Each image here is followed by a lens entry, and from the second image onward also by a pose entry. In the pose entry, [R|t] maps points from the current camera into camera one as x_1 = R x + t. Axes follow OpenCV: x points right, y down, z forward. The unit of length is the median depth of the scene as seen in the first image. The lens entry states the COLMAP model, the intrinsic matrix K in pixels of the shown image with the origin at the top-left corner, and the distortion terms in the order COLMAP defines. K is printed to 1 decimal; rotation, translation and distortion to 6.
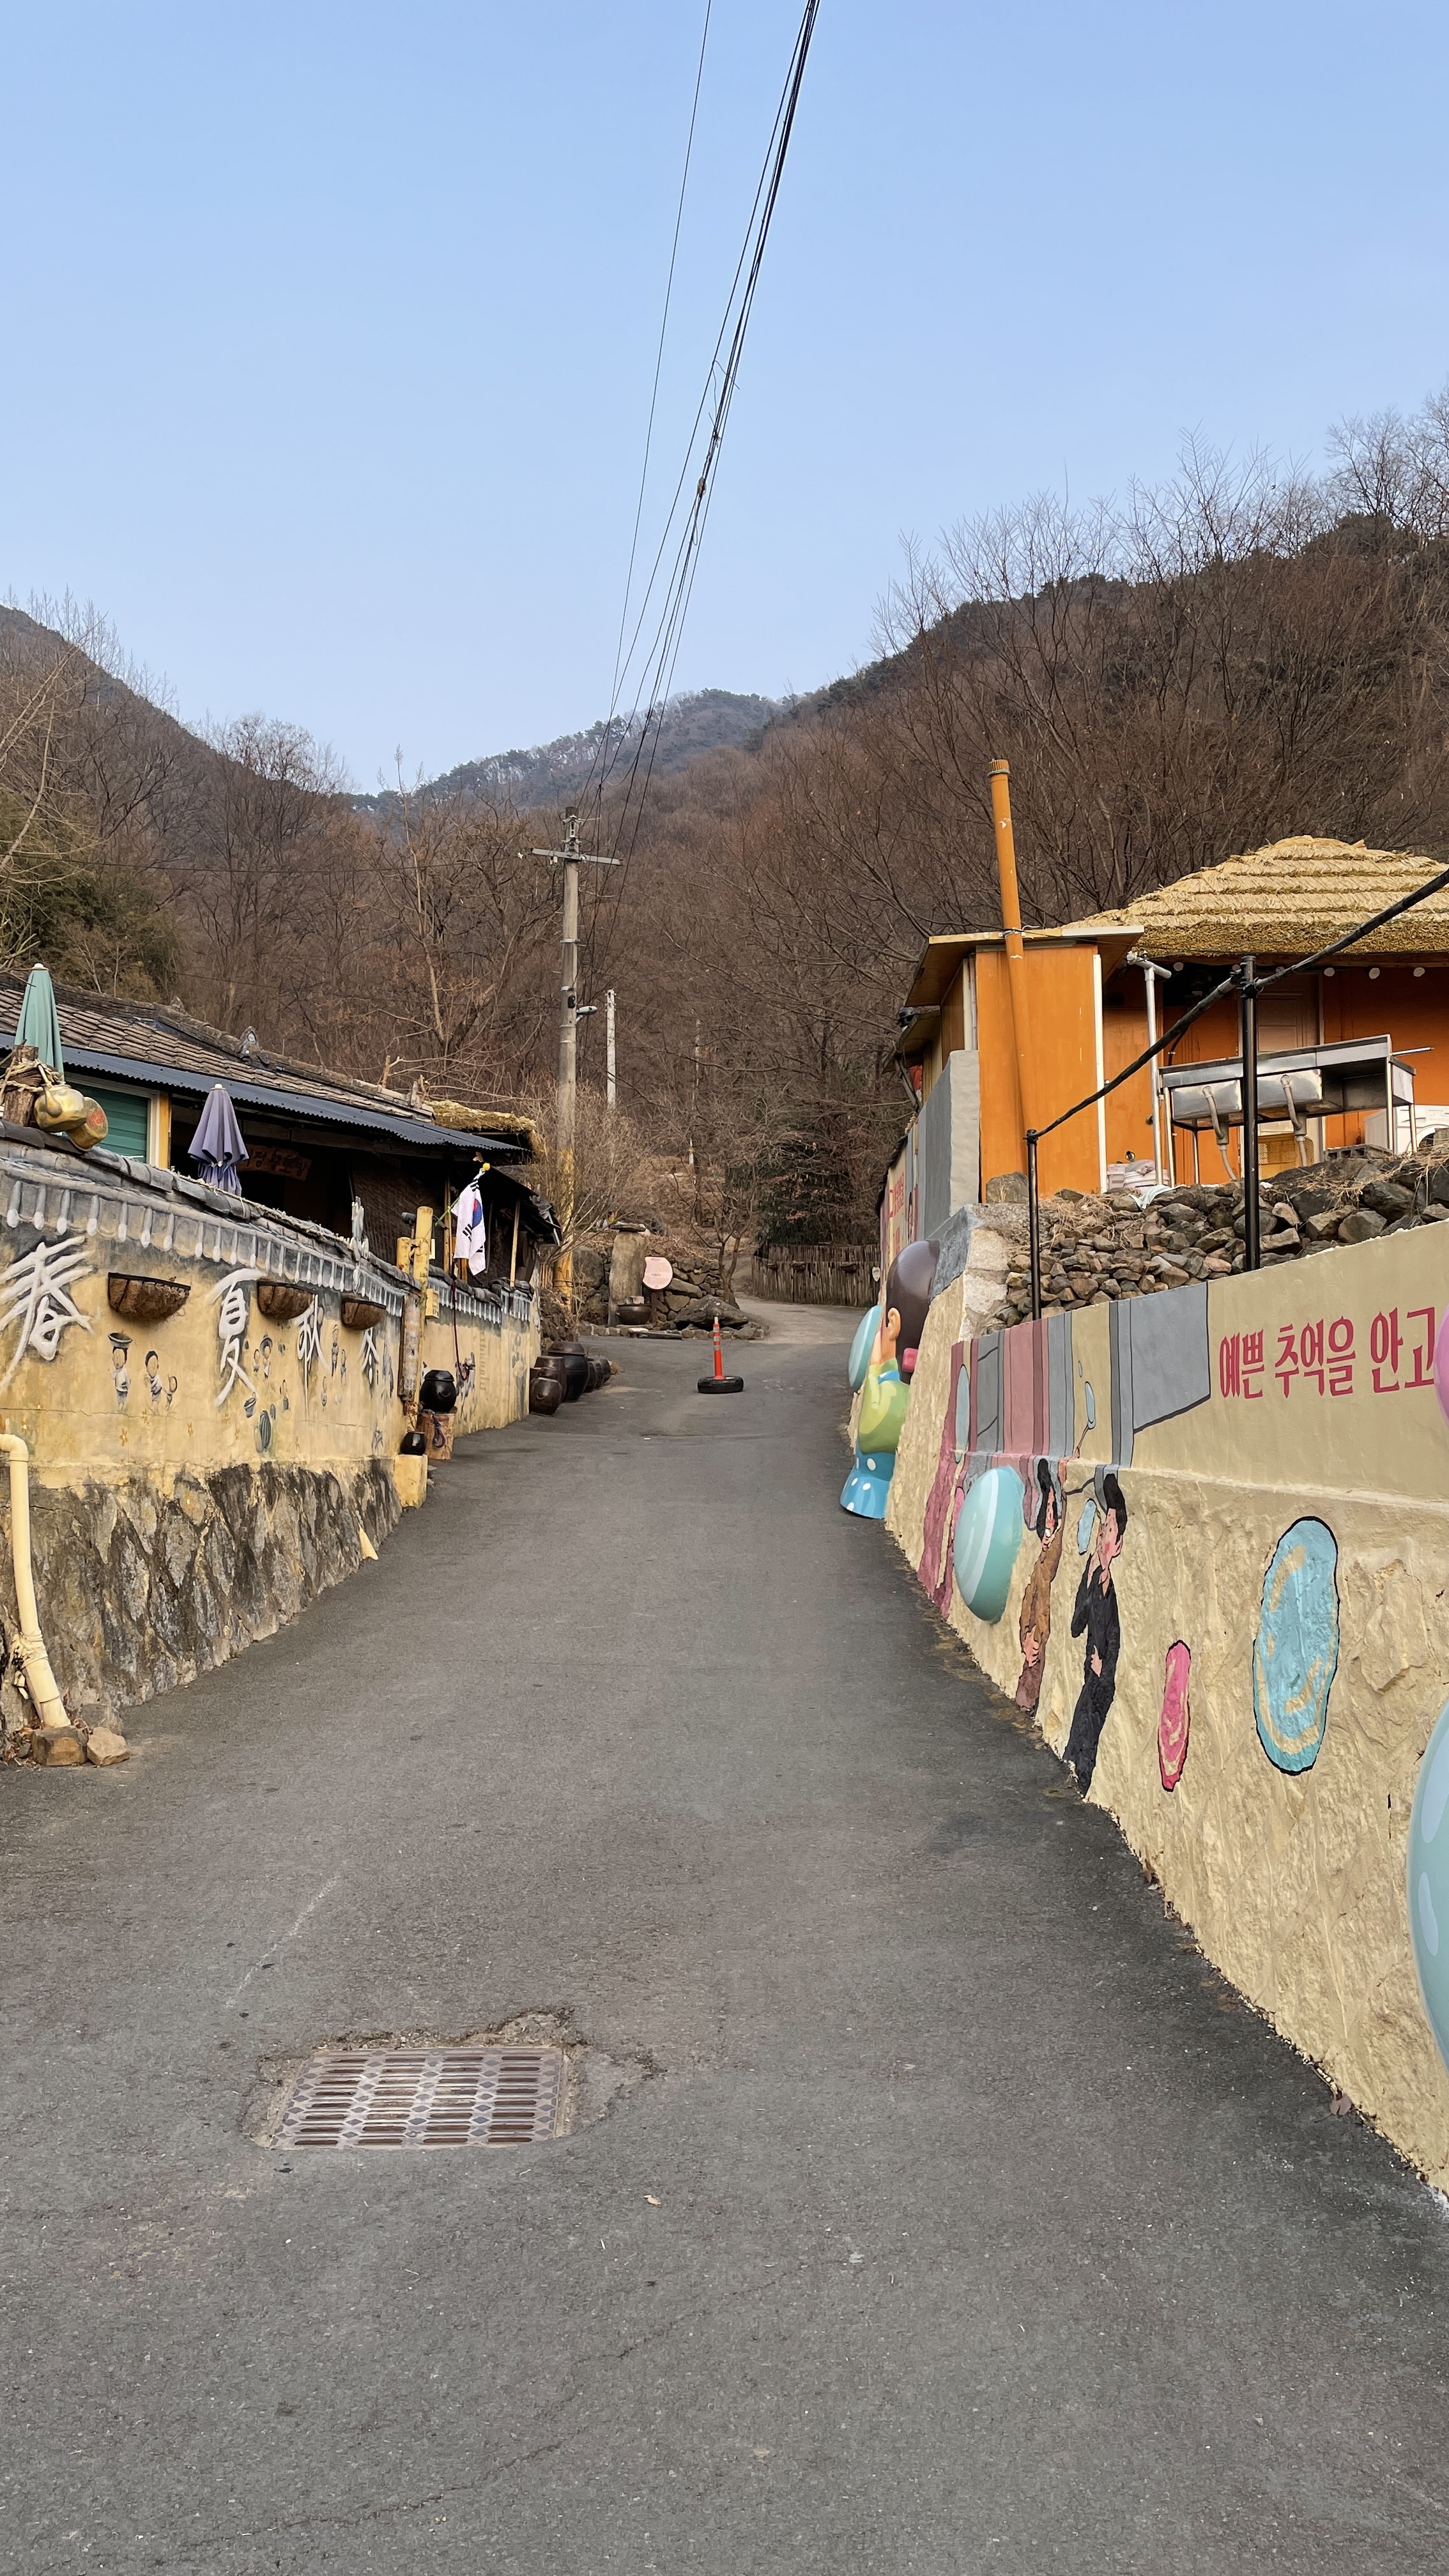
lens RADIAL K [[1936.8, 0, 724.1], [0, 1936.8, 1287.2], [0, 0, 1]] dist [0.107414, -0.161775]
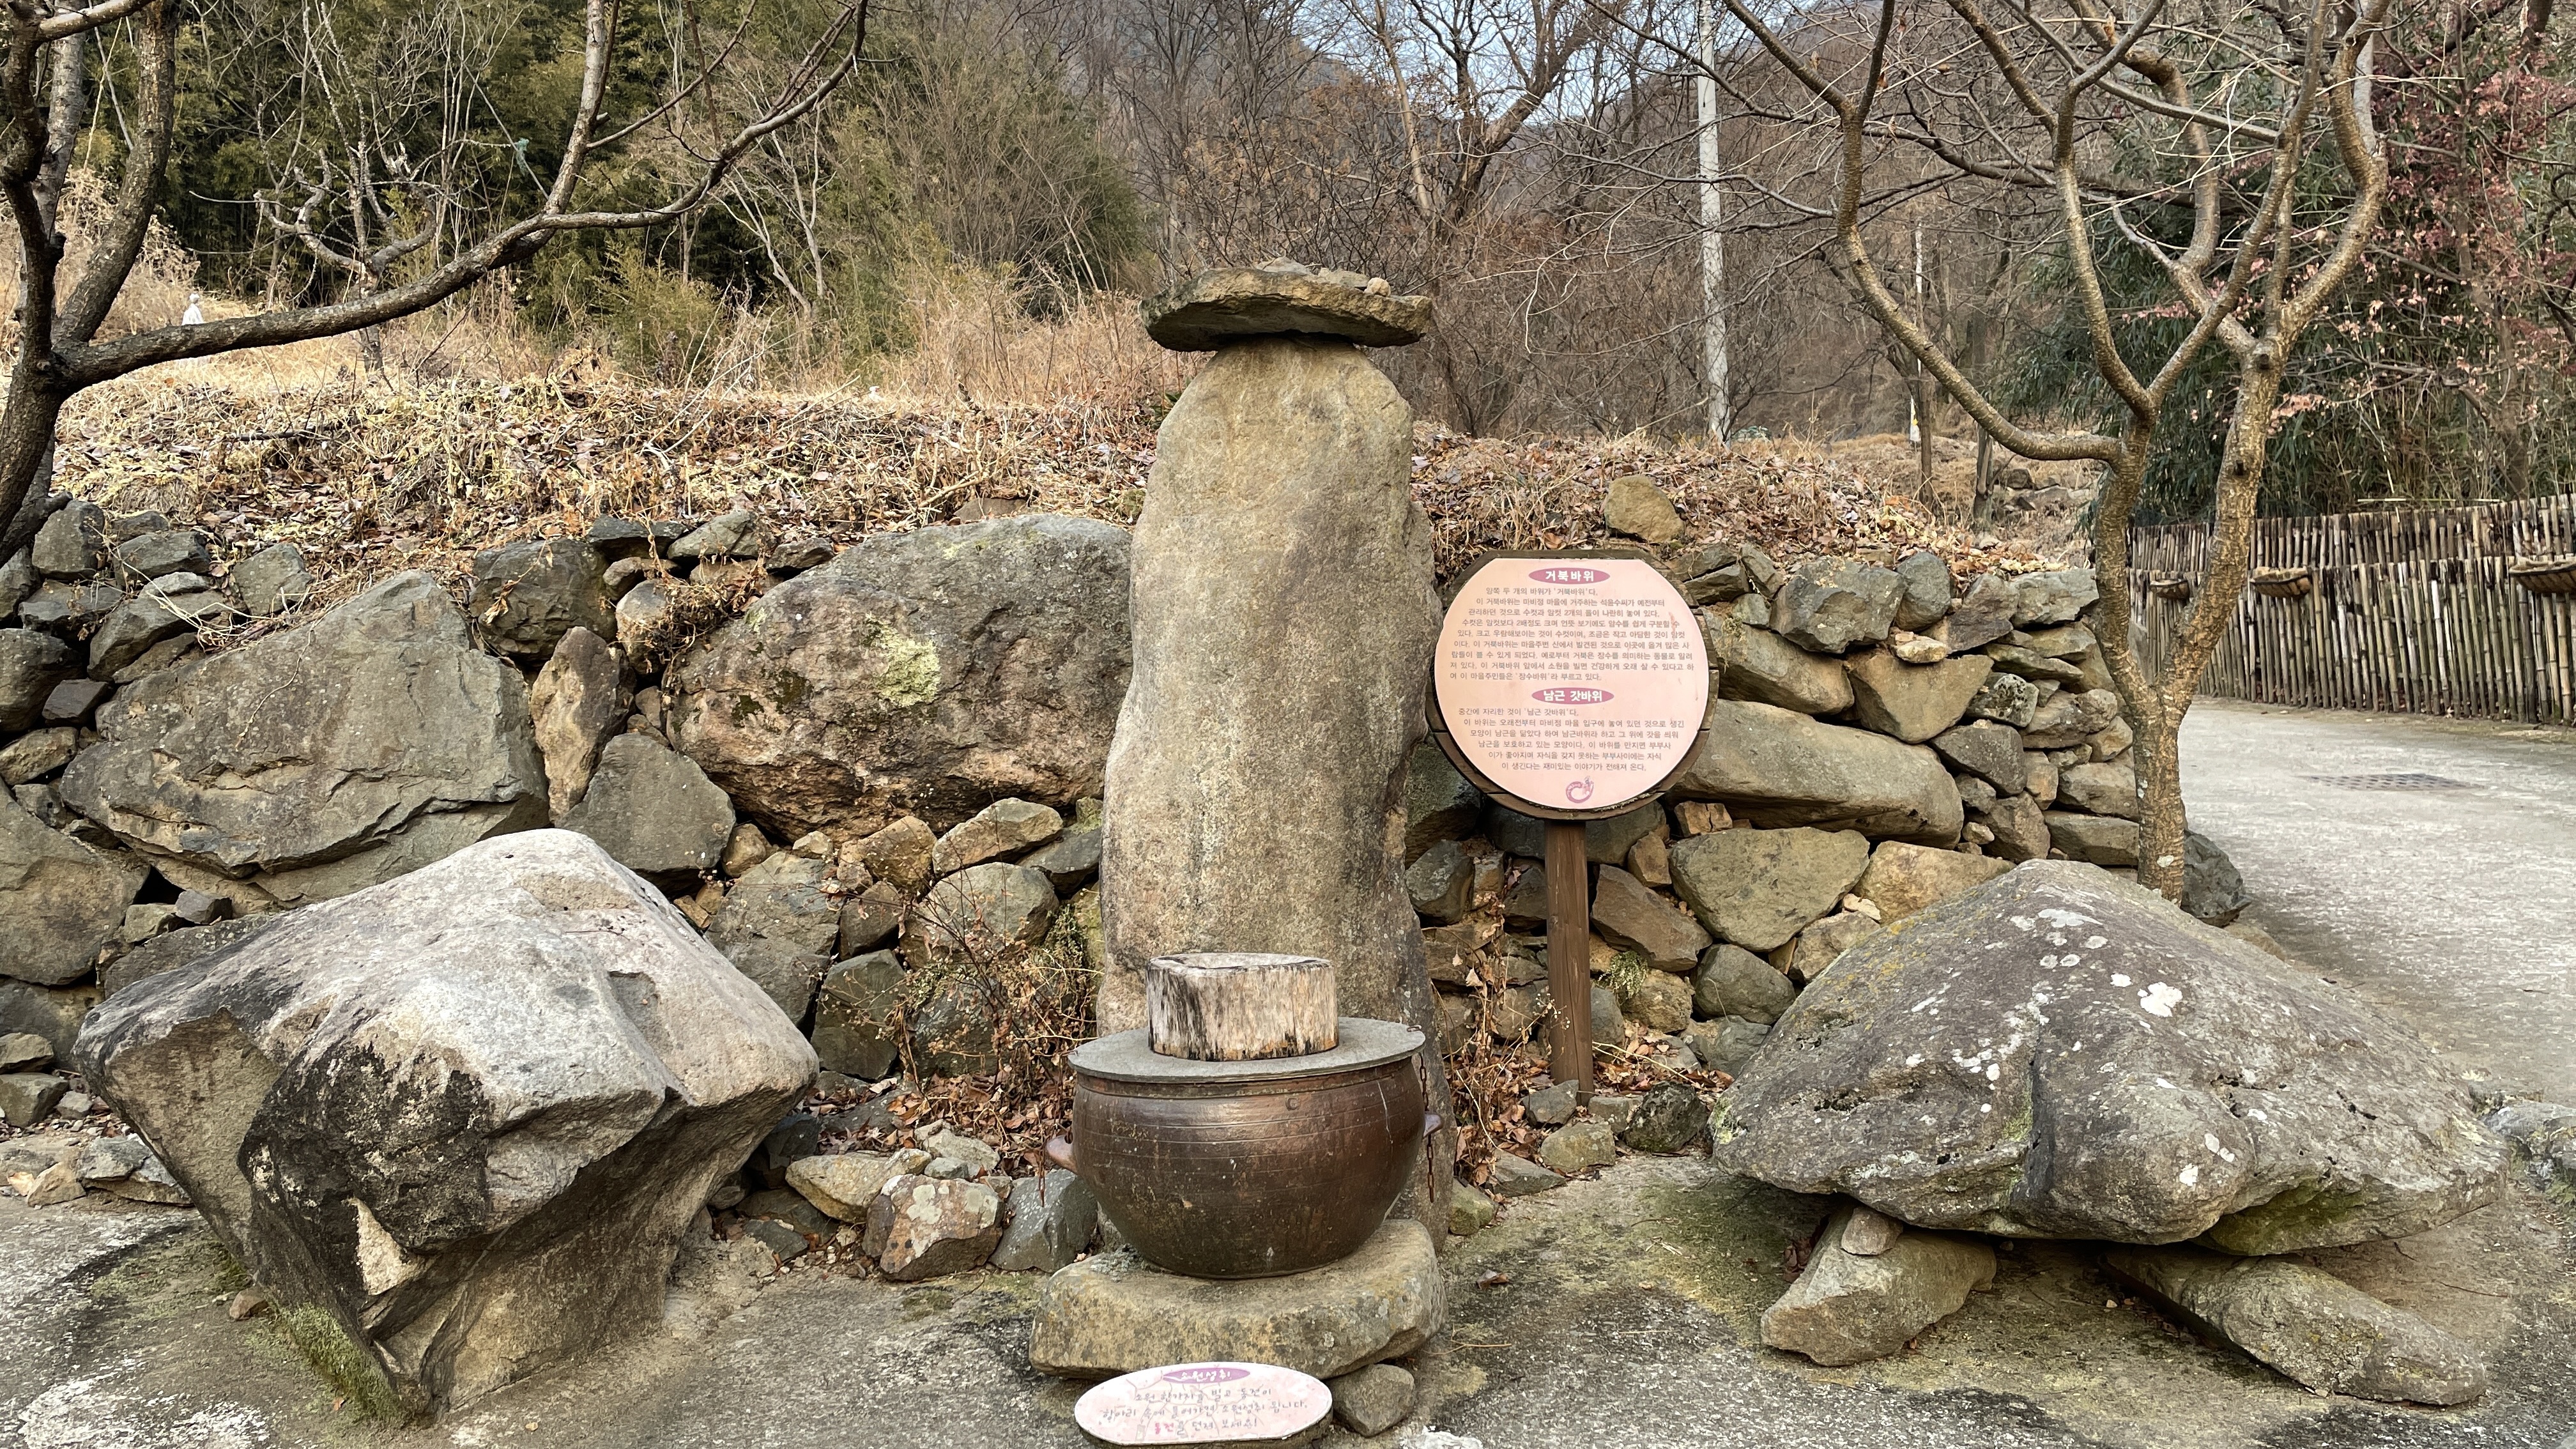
lens RADIAL K [[1936.8, 0, 1292.2], [0, 1936.8, 712.6], [0, 0, 1]] dist [0.107414, -0.161775]
pose [[0.949537, -0.028282, -0.312378, -0.012986], [0.041805, 0.998452, 0.036677, -0.010392], [0.310857, -0.047885, 0.949250, 0.857016]]
